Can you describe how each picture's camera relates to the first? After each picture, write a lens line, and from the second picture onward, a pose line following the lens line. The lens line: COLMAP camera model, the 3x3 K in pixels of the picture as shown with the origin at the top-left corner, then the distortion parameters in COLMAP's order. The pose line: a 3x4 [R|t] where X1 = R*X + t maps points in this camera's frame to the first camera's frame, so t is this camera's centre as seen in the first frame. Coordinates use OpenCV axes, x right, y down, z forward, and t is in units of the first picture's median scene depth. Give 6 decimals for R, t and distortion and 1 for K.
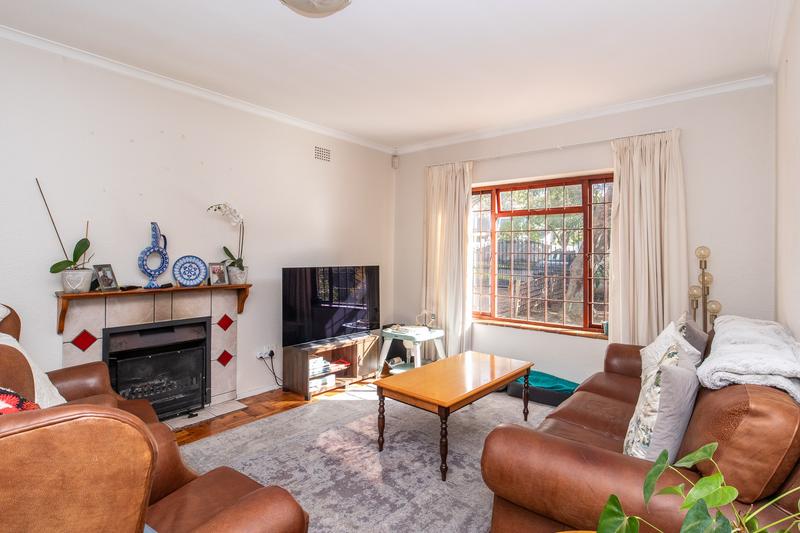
lens RADIAL K [[404.1, 0, 402.6], [0, 404.1, 258.0], [0, 0, 1]] dist [-0.003695, -0.003250]
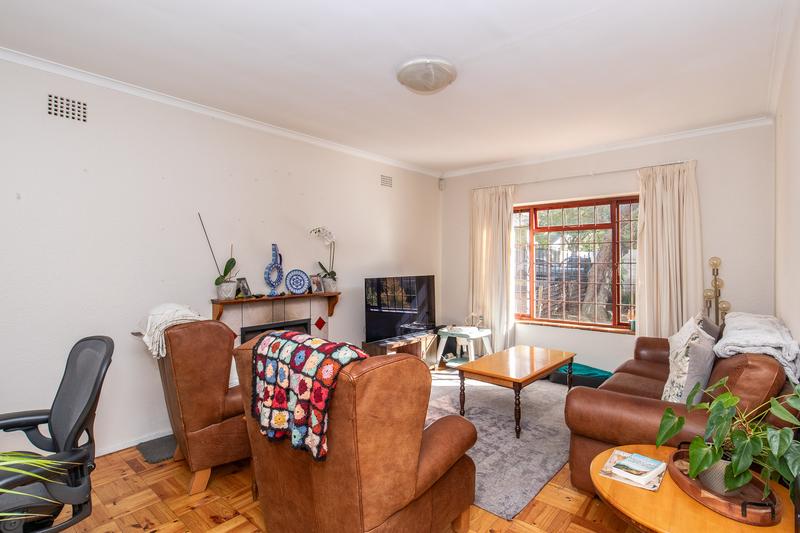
lens RADIAL K [[404.1, 0, 398.0], [0, 404.1, 270.4], [0, 0, 1]] dist [-0.003695, -0.003250]
pose [[0.999703, -0.012439, -0.020952, -0.182045], [0.012715, 0.999833, 0.013115, -0.015509], [0.020786, -0.013377, 0.999694, -0.230377]]
